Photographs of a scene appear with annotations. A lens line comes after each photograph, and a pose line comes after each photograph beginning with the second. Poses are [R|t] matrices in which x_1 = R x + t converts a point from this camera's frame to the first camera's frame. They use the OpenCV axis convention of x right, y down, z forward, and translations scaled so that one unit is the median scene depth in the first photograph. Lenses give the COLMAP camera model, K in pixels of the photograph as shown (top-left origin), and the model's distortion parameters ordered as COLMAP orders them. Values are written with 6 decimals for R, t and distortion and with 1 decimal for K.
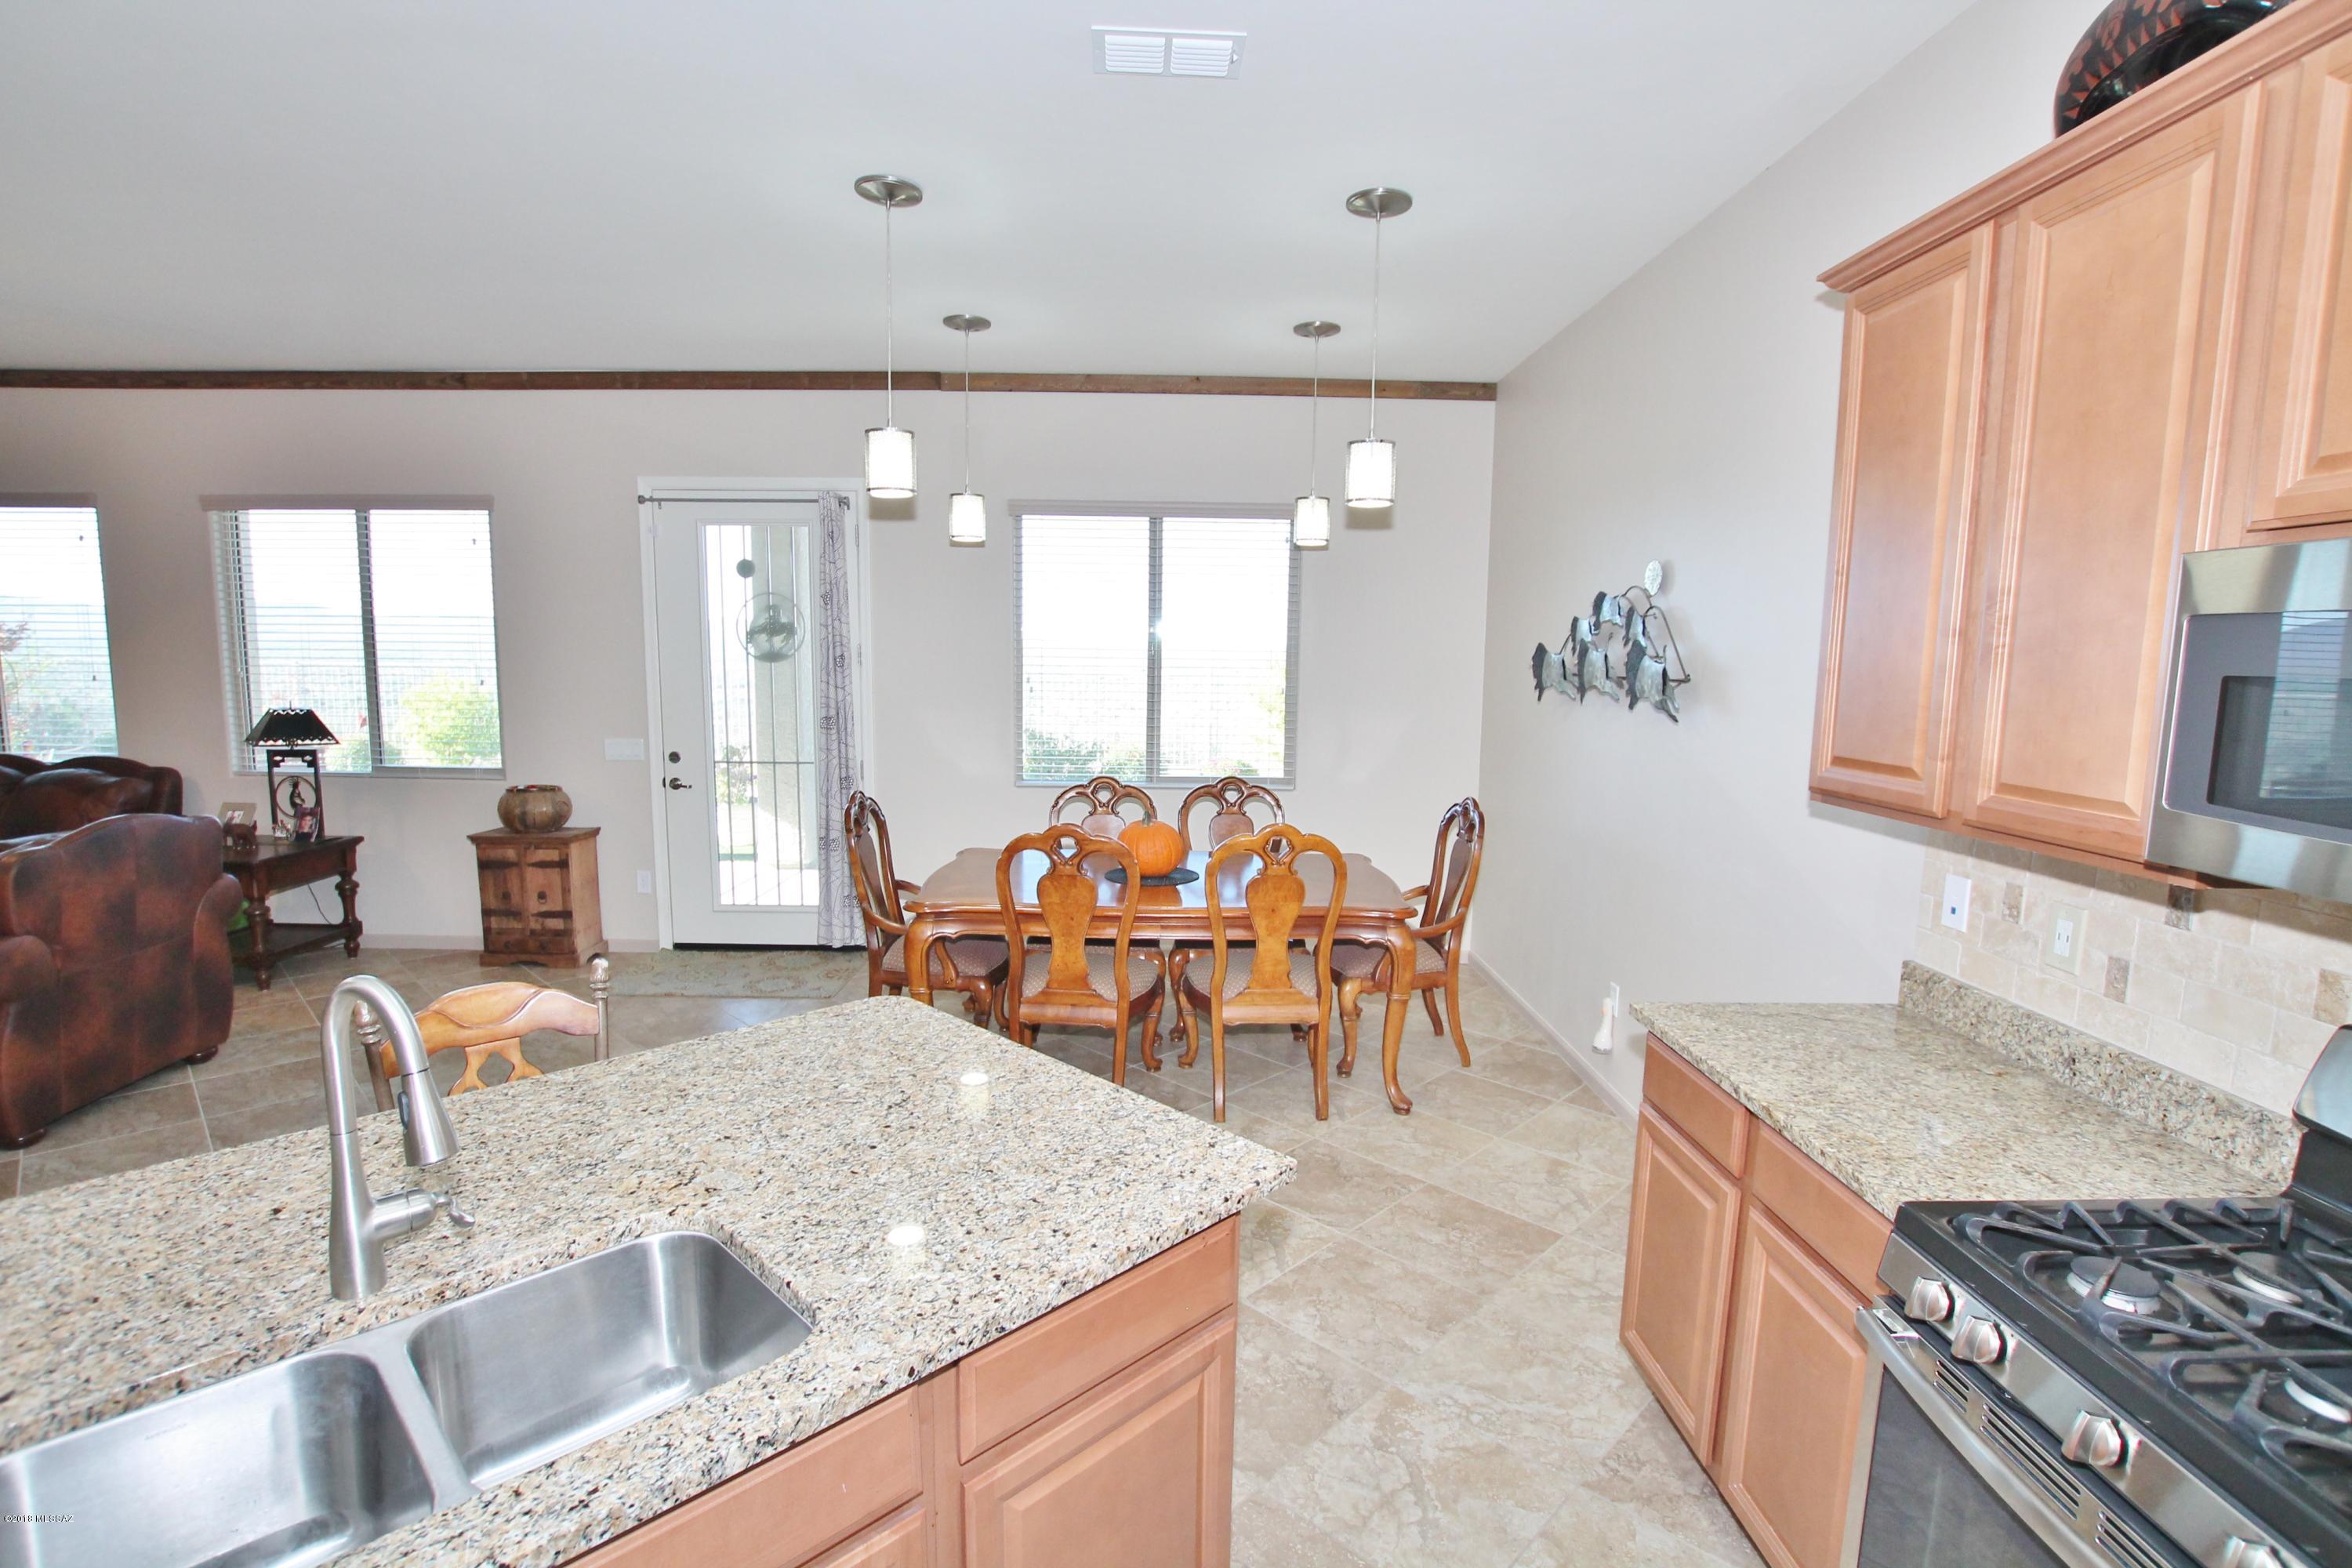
lens RADIAL K [[1102.6, 0, 1177.8], [0, 1102.6, 788.9], [0, 0, 1]] dist [-0.034225, 0.004401]
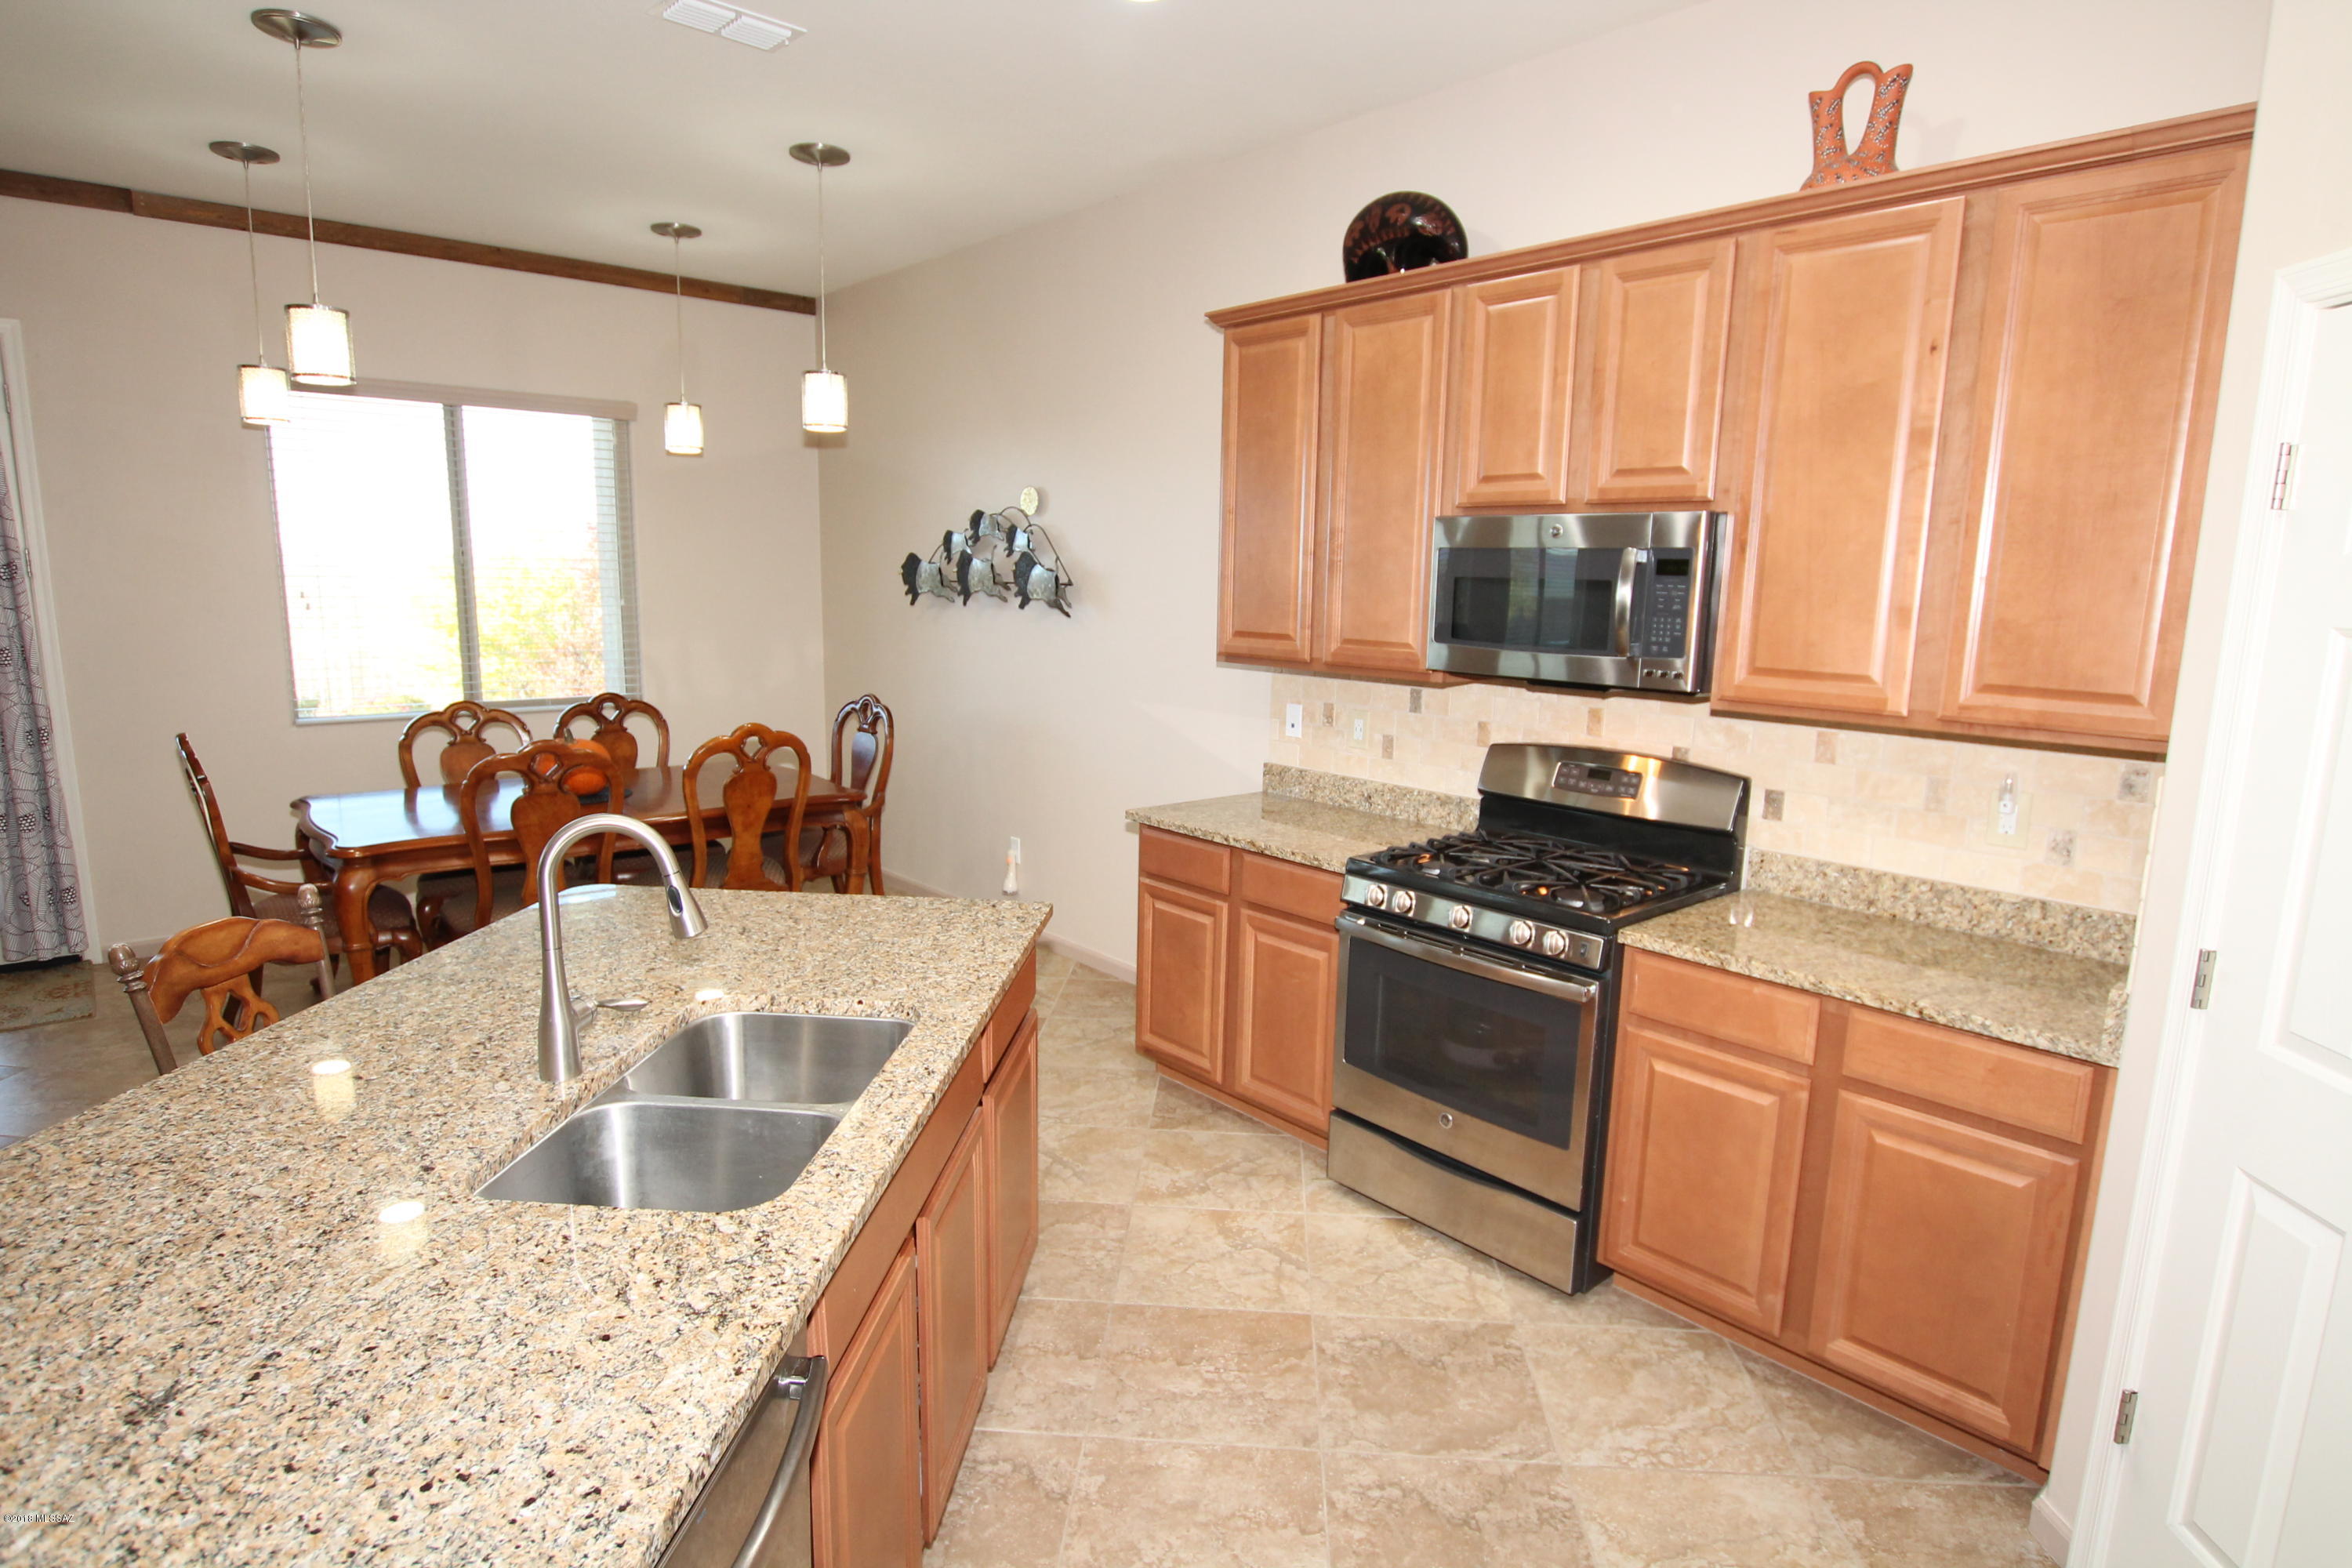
lens RADIAL K [[1256.7, 0, 1172.7], [0, 1256.7, 786.2], [0, 0, 1]] dist [-0.024551, 0.002992]
pose [[0.762096, -0.108831, 0.638252, -0.339766], [0.072512, 0.993917, 0.082895, 0.018628], [-0.643390, -0.016893, 0.765352, -0.172285]]
